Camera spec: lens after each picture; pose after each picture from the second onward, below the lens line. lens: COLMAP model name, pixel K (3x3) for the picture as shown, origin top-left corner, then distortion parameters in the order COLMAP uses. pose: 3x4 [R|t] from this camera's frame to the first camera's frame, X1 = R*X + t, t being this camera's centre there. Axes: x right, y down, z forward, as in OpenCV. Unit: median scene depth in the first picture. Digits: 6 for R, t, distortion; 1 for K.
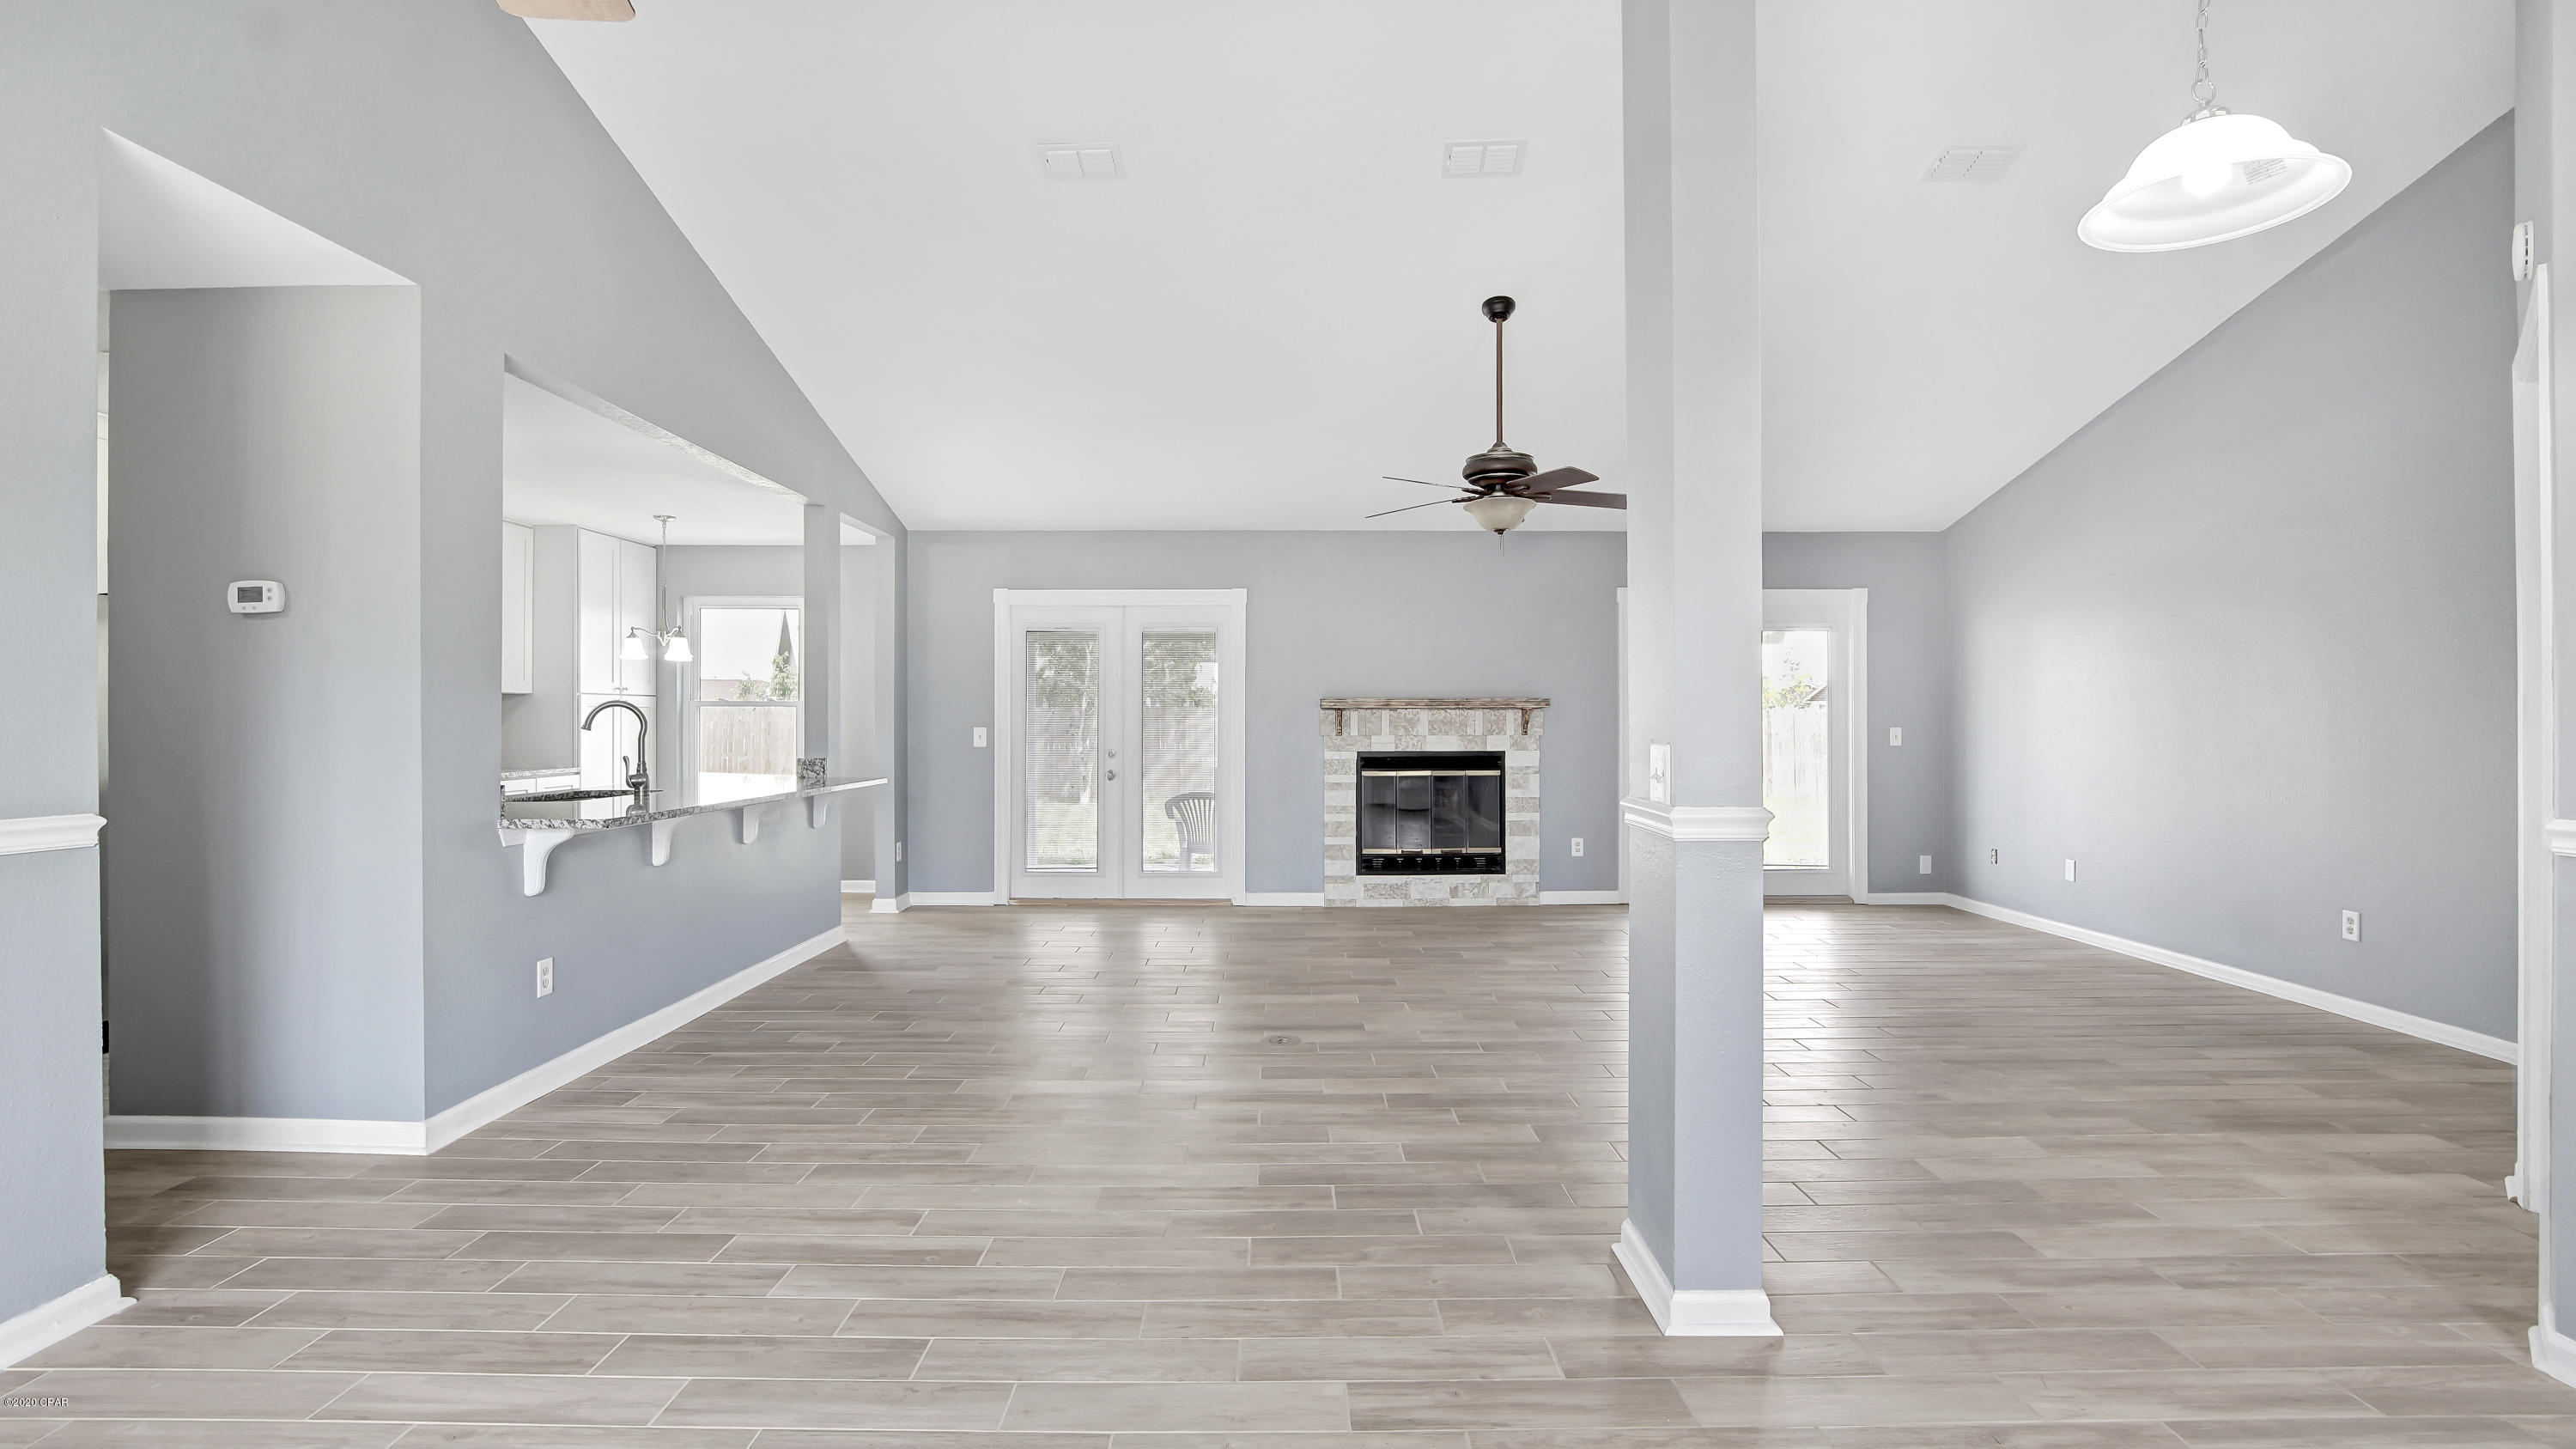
lens RADIAL K [[1165.5, 0, 1288.0], [0, 1165.5, 724.5], [0, 0, 1]] dist [-0.010770, 0.000808]
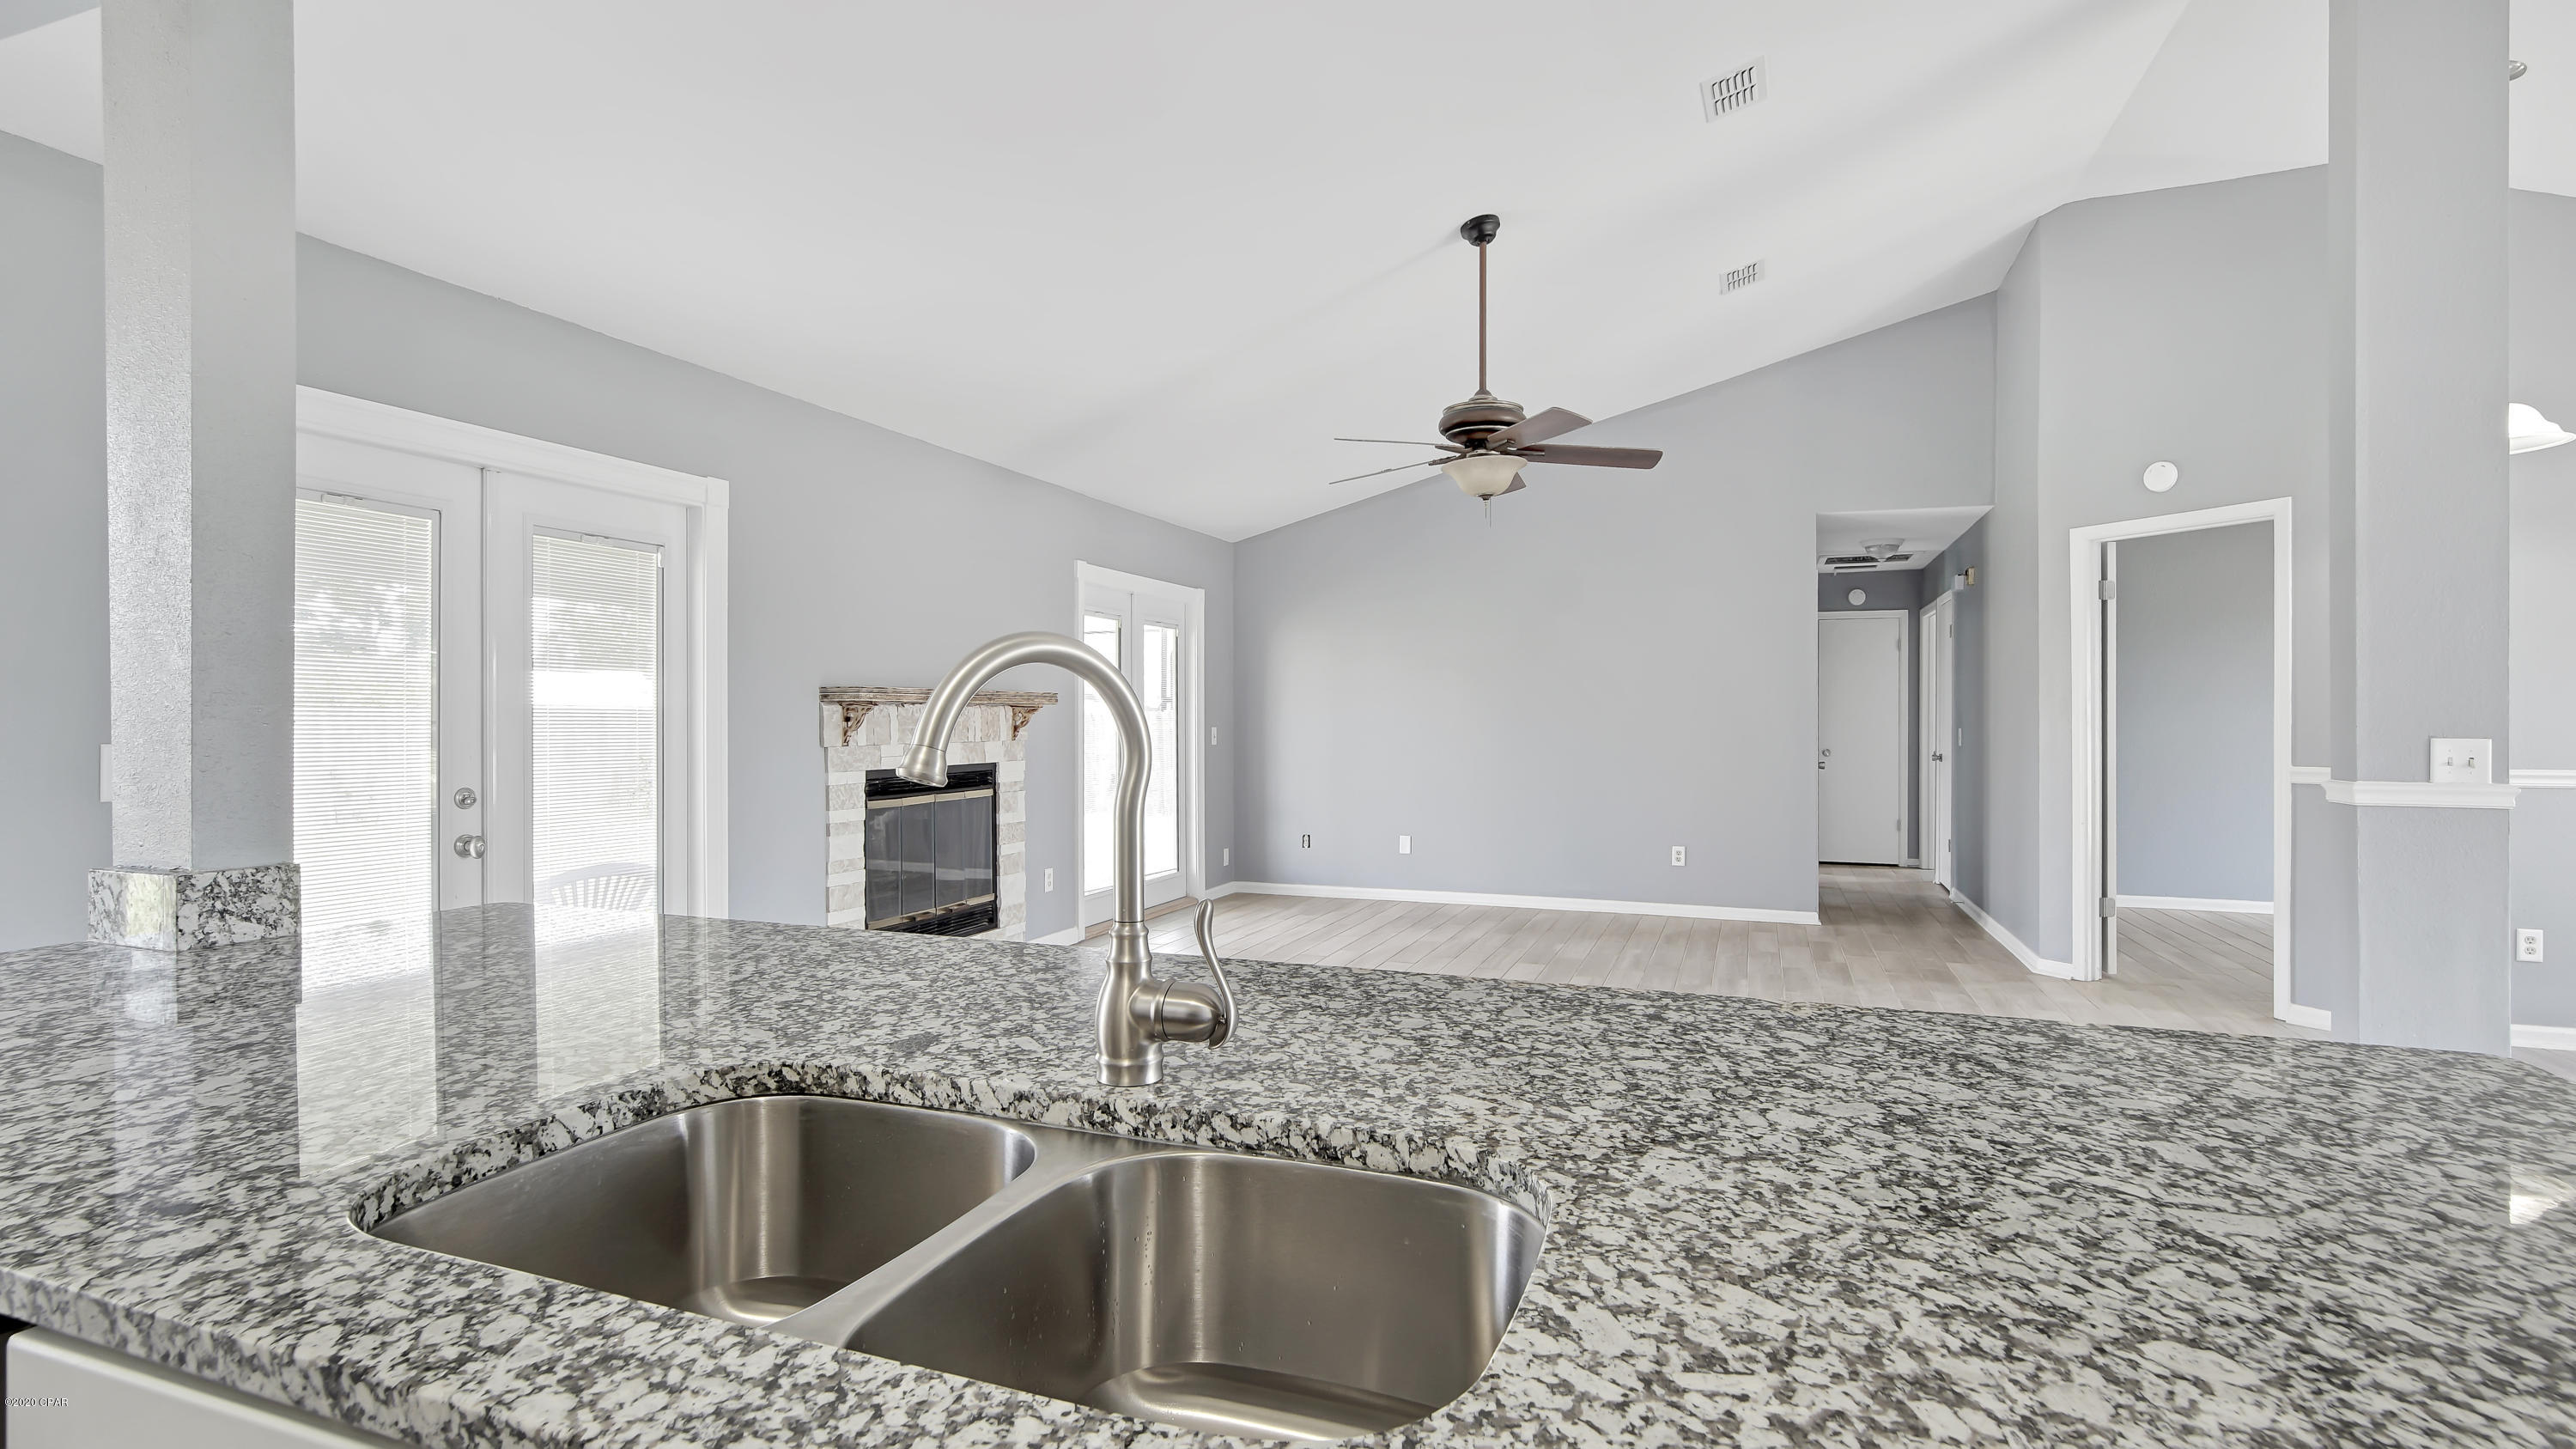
lens RADIAL K [[1229.6, 0, 1280.0], [0, 1229.6, 717.2], [0, 0, 1]] dist [-0.008370, 0.004937]
pose [[0.359191, 0.002350, 0.933261, -0.482386], [0.003596, 0.999986, -0.003902, -0.002445], [-0.933257, 0.004758, 0.359178, 0.550445]]
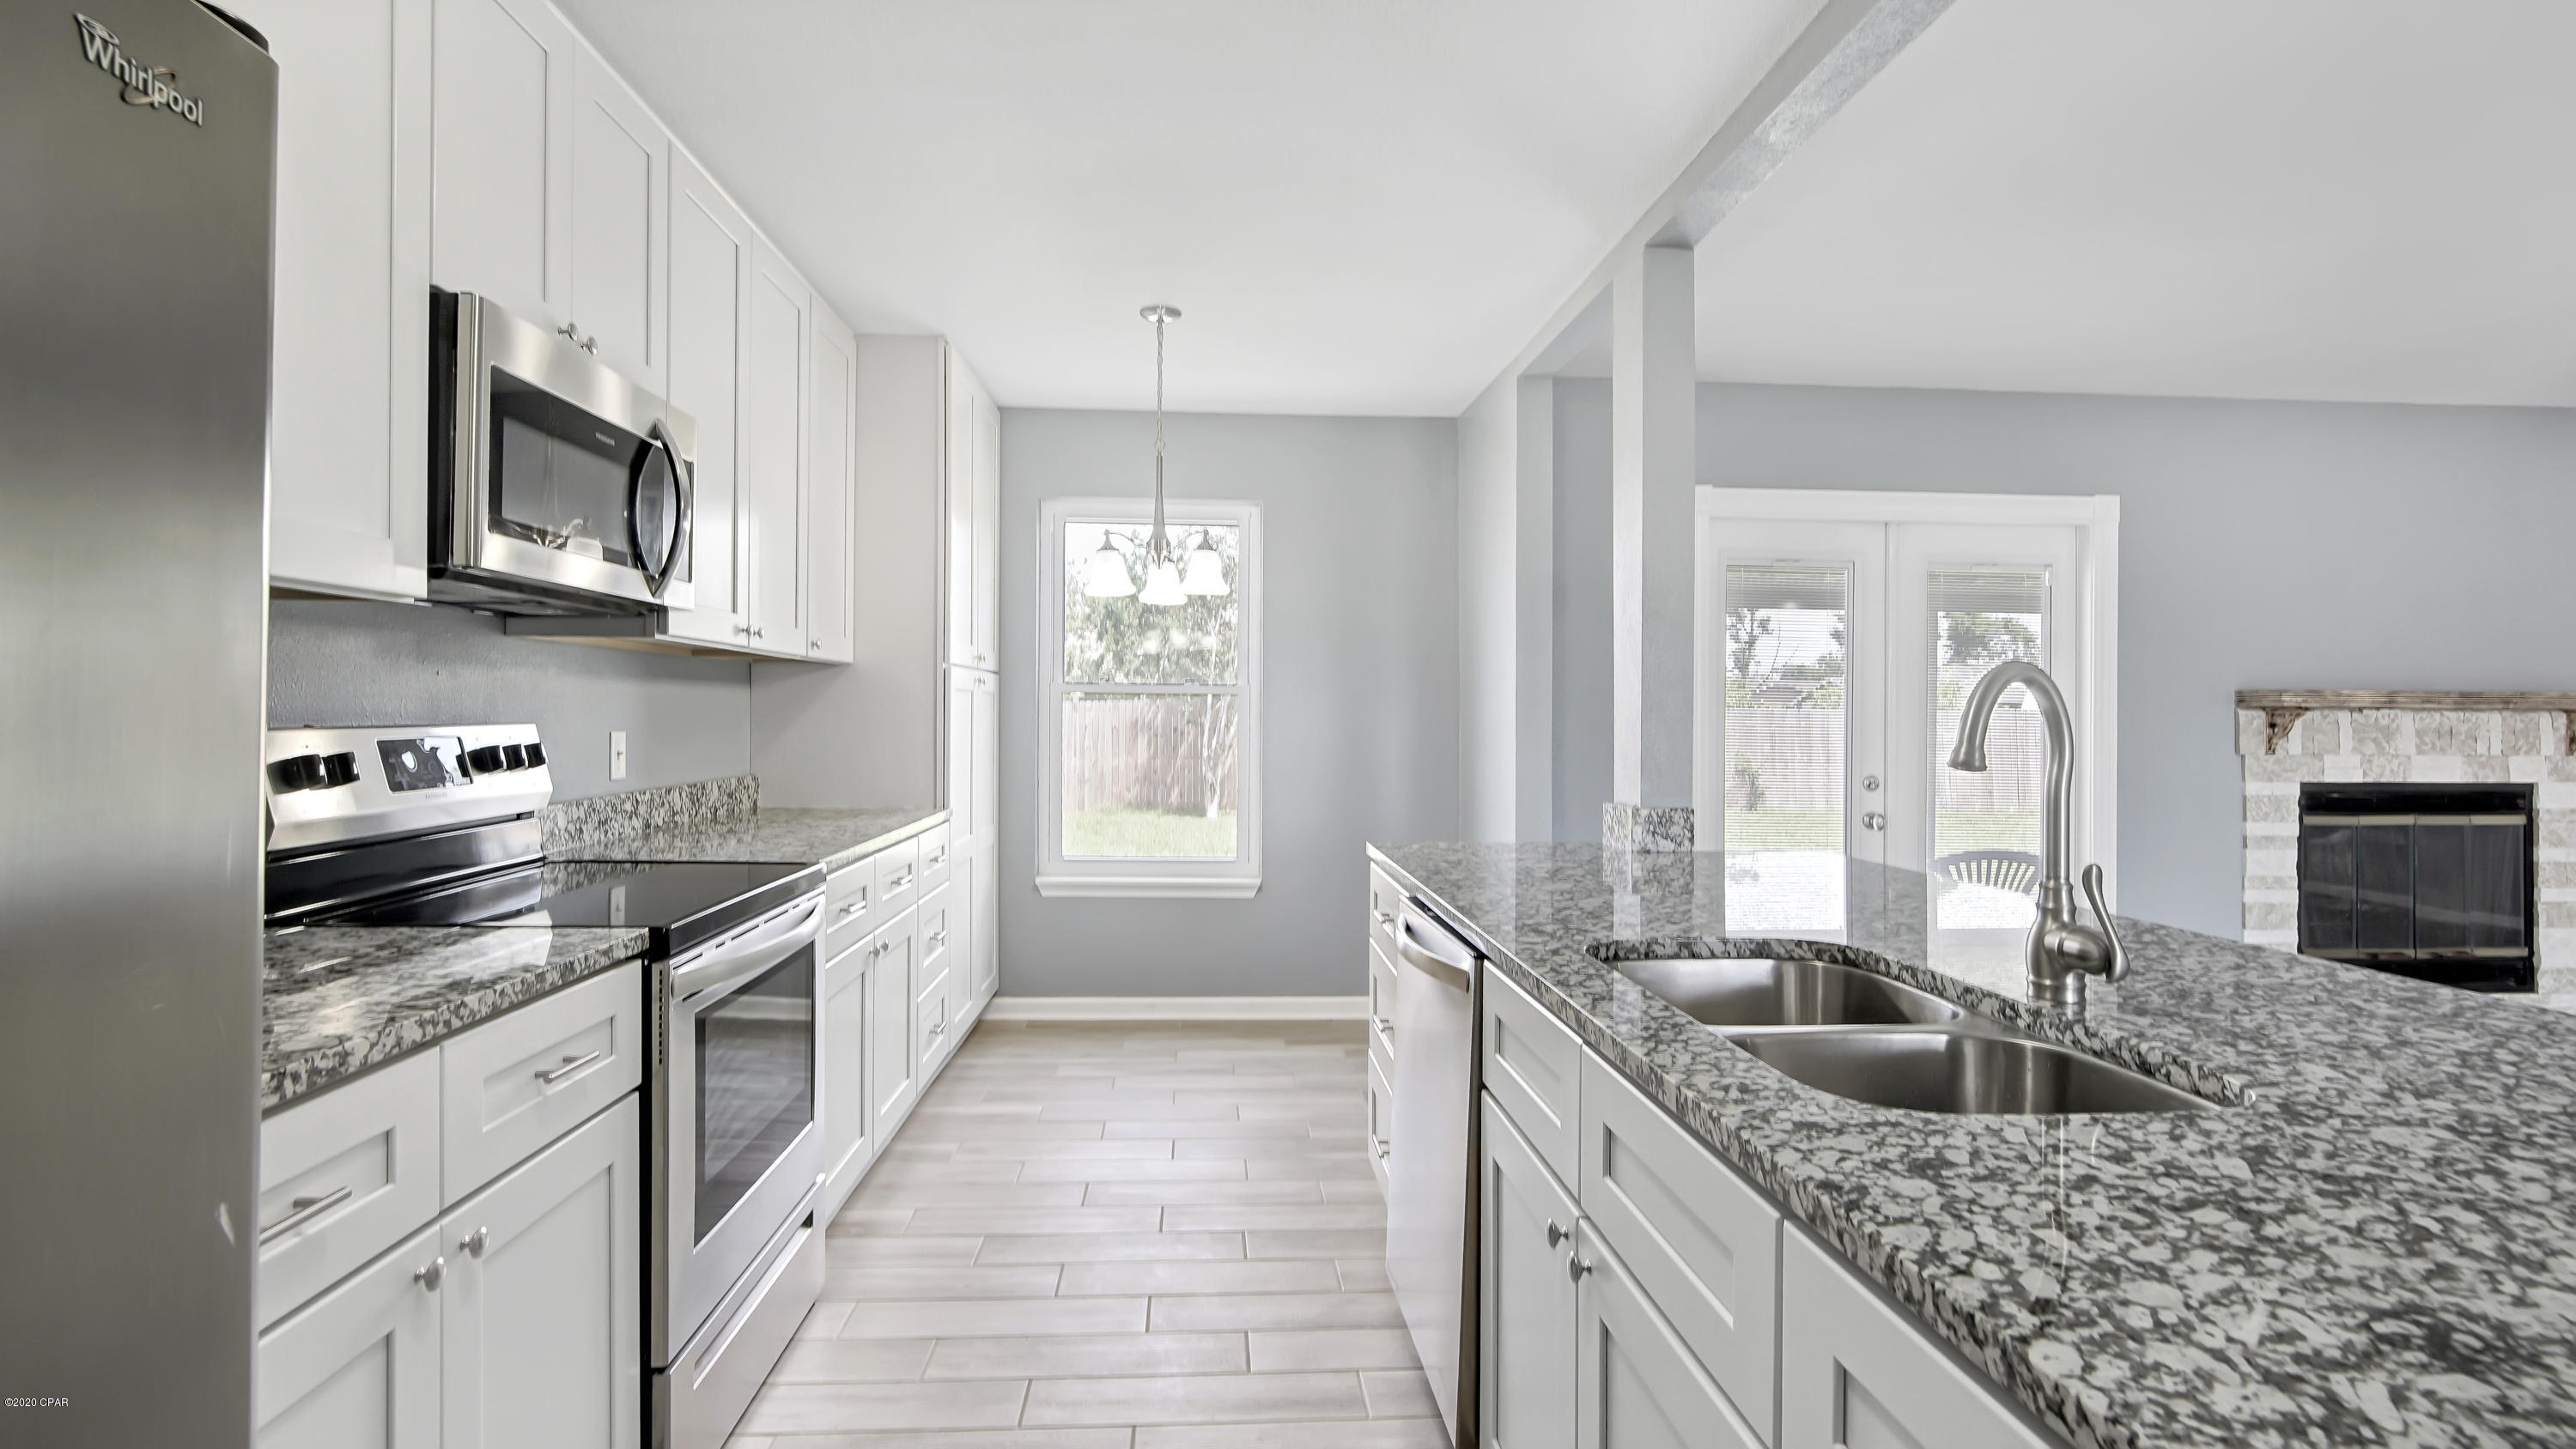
lens RADIAL K [[1229.3, 0, 1280.0], [0, 1229.3, 717.2], [0, 0, 1]] dist [-0.008370, 0.004937]
pose [[0.997628, 0.009493, 0.068177, -0.486659], [-0.009247, 0.999950, -0.003933, -0.001907], [-0.068211, 0.003293, 0.997665, 0.428868]]
